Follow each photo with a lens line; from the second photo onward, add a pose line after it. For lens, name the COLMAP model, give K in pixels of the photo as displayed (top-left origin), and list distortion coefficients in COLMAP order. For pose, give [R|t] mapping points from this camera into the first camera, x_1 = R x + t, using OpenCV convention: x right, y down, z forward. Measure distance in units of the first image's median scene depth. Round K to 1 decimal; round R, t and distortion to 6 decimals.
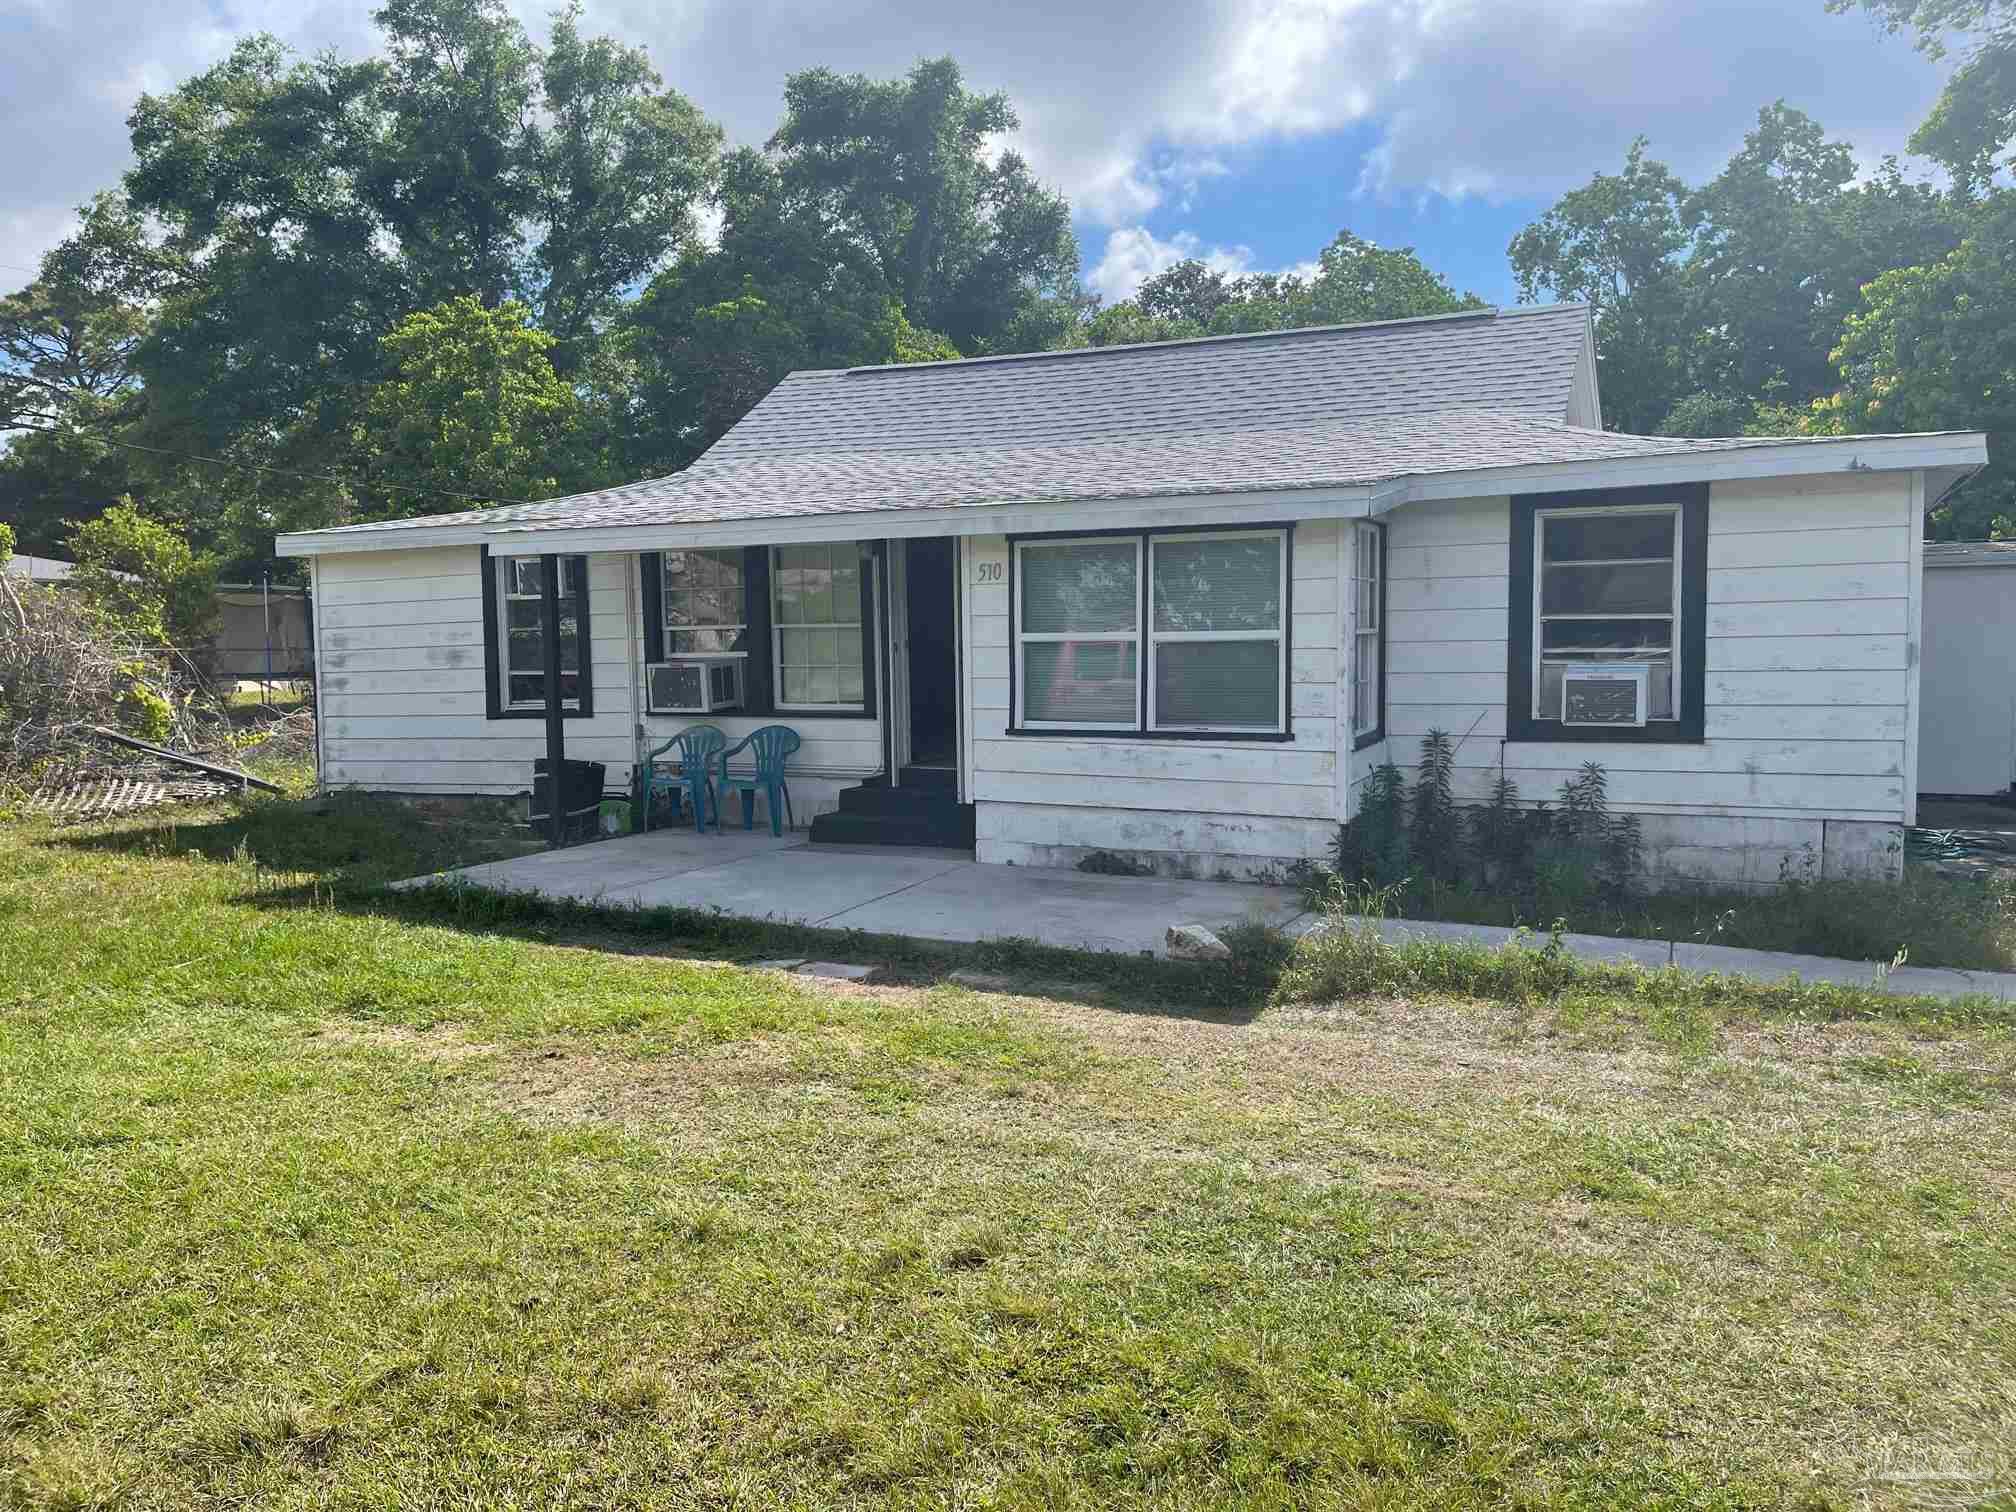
lens RADIAL K [[1532.2, 0, 1011.5], [0, 1532.2, 757.1], [0, 0, 1]] dist [0.058371, -0.067247]
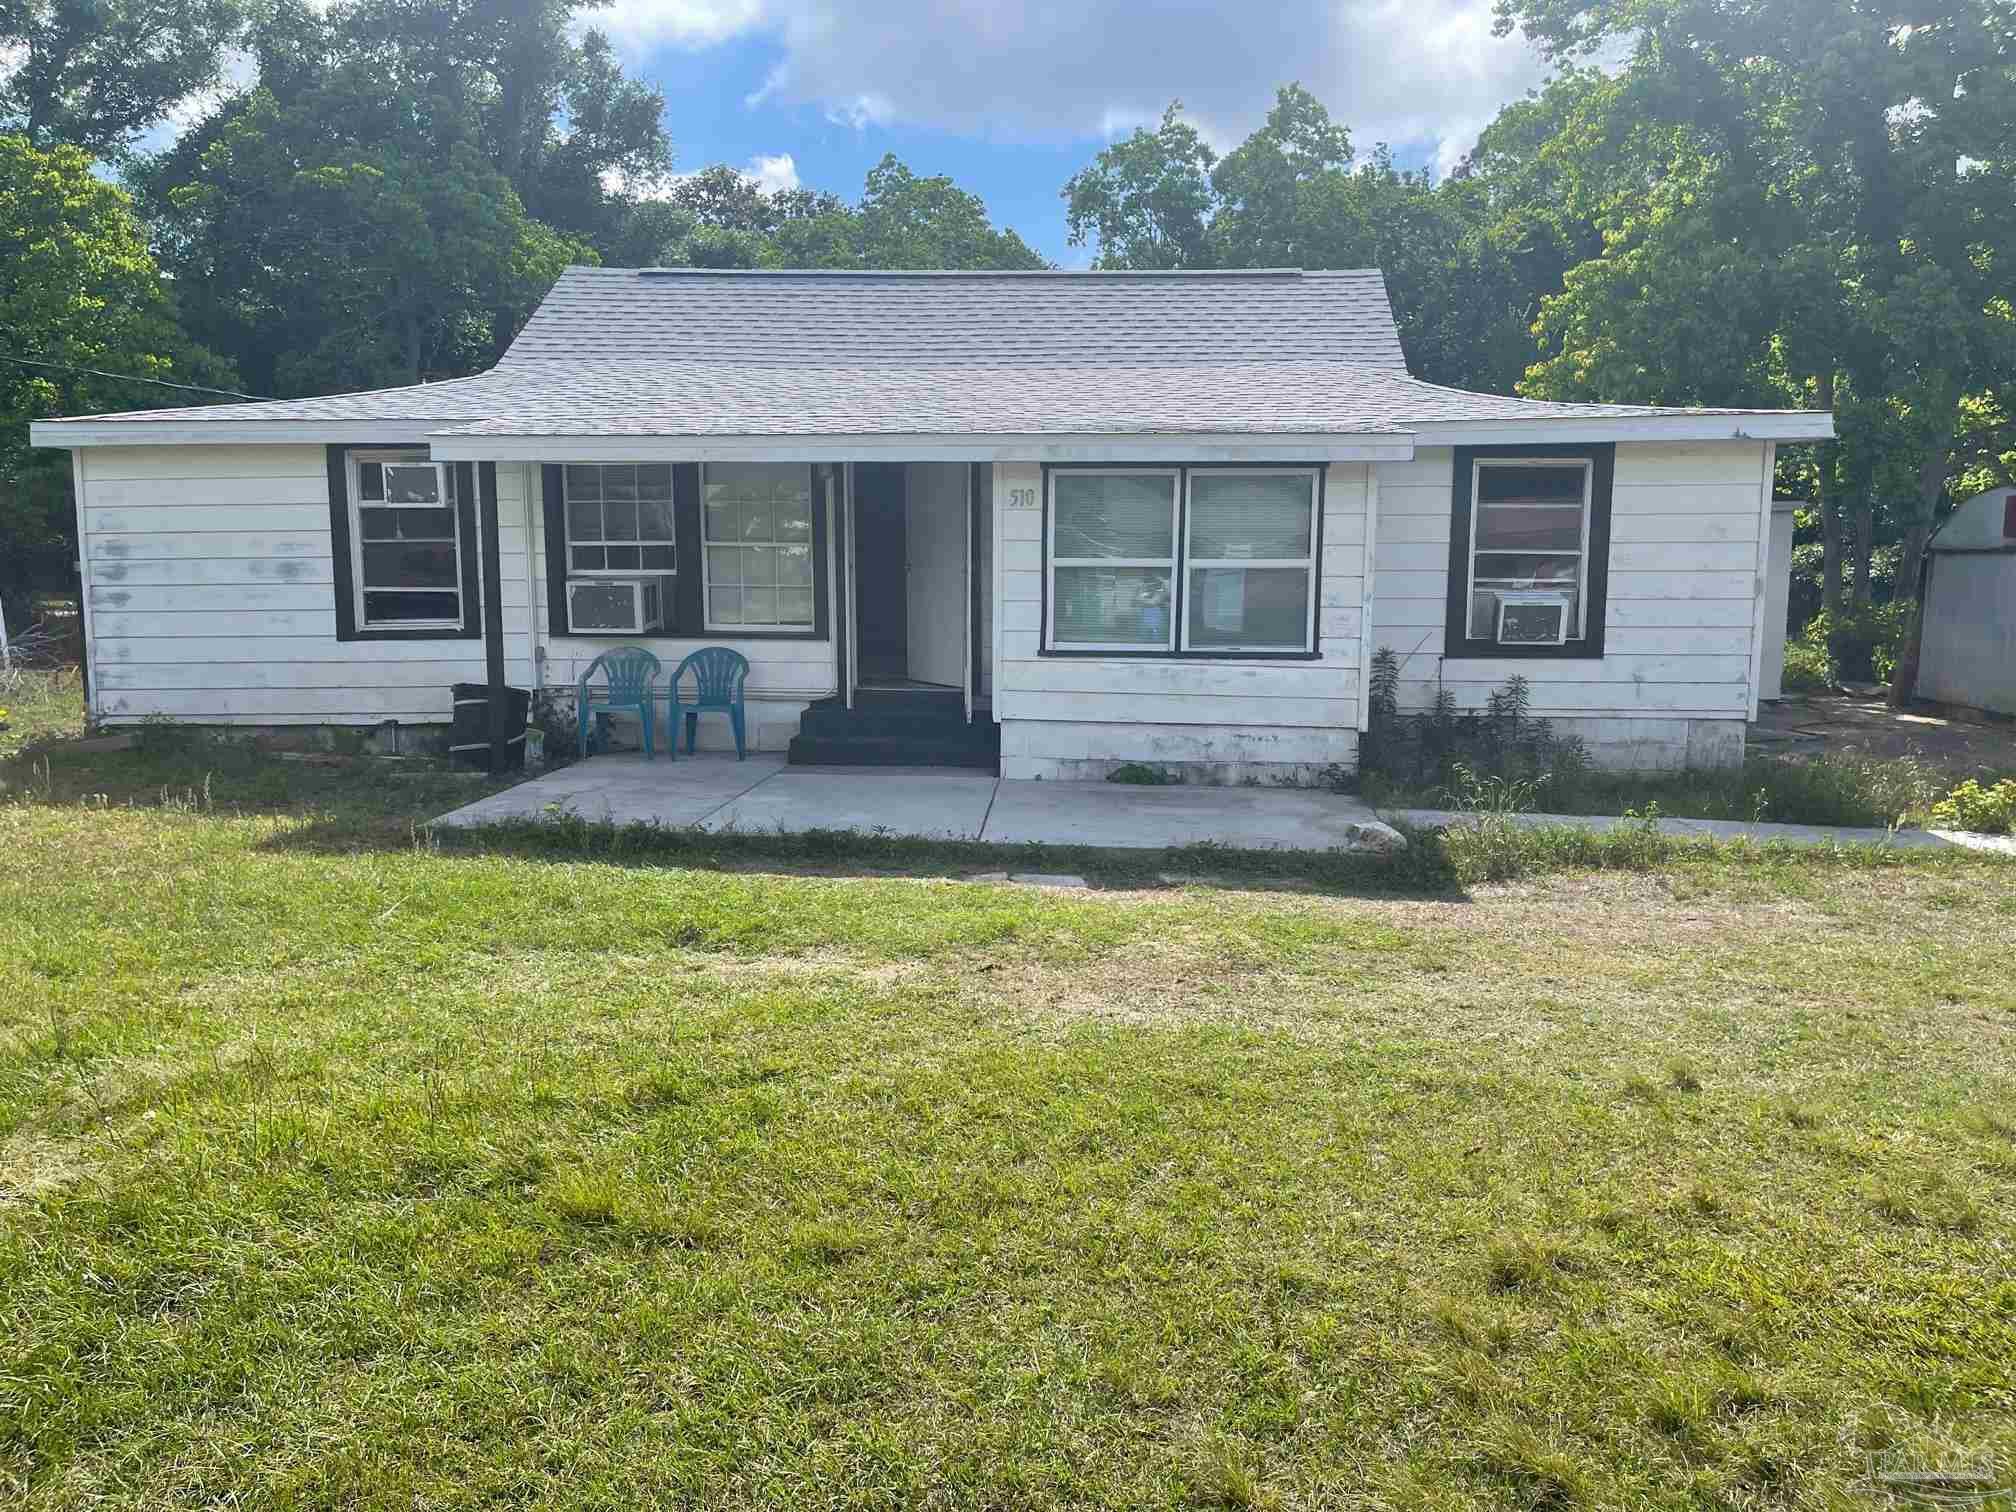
lens RADIAL K [[1532.2, 0, 1015.5], [0, 1532.2, 762.1], [0, 0, 1]] dist [0.058371, -0.067247]
pose [[0.935338, -0.030236, 0.352460, -0.389646], [0.010692, 0.998302, 0.057264, -0.001889], [-0.353593, -0.049793, 0.934073, 0.023843]]
